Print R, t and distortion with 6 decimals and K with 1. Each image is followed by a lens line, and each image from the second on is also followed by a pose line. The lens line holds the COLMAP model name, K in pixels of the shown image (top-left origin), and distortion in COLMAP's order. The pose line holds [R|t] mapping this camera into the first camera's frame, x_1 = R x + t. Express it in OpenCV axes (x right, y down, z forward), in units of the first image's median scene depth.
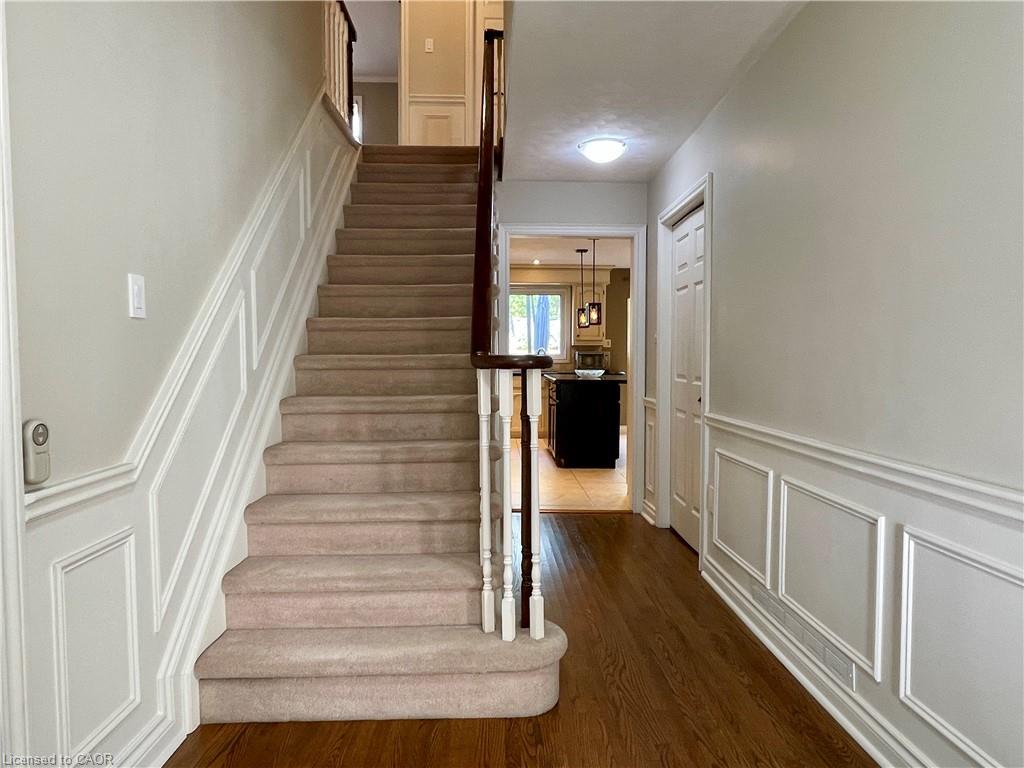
lens RADIAL K [[652.2, 0, 512.0], [0, 652.2, 384.0], [0, 0, 1]] dist [0.001523, -0.001053]
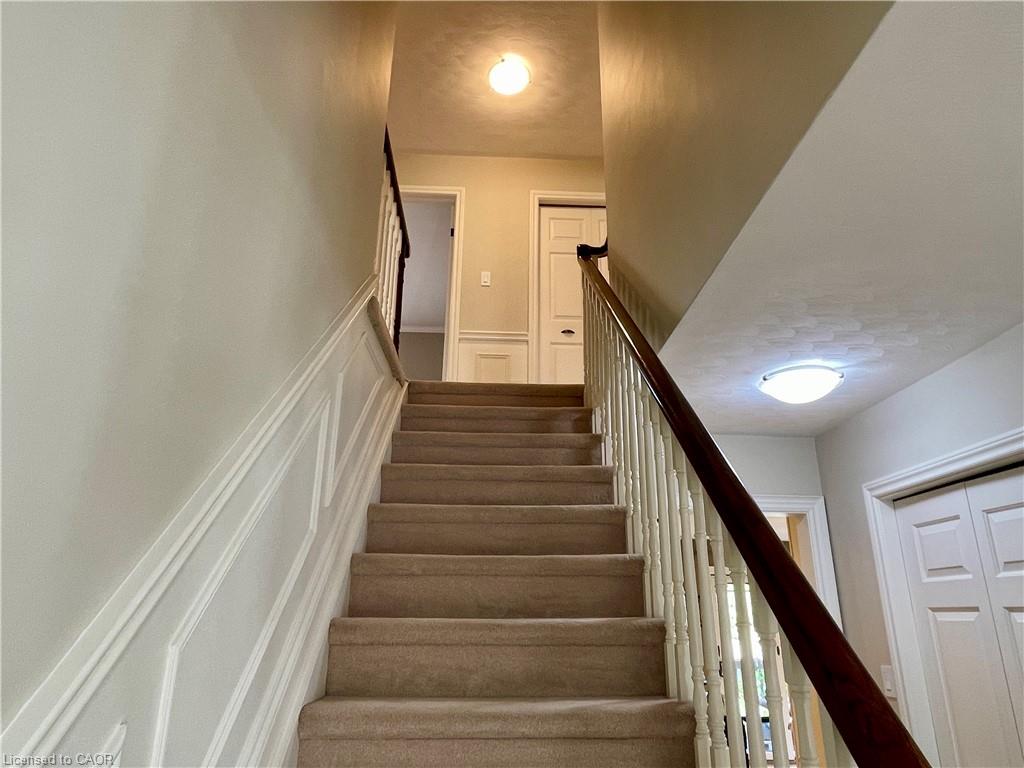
lens RADIAL K [[652.2, 0, 512.0], [0, 652.2, 384.0], [0, 0, 1]] dist [0.001523, -0.001053]
pose [[0.999941, 0.009794, 0.004604, -0.140319], [-0.007346, 0.926651, -0.375851, -0.114449], [-0.007947, 0.375796, 0.926668, 0.401009]]
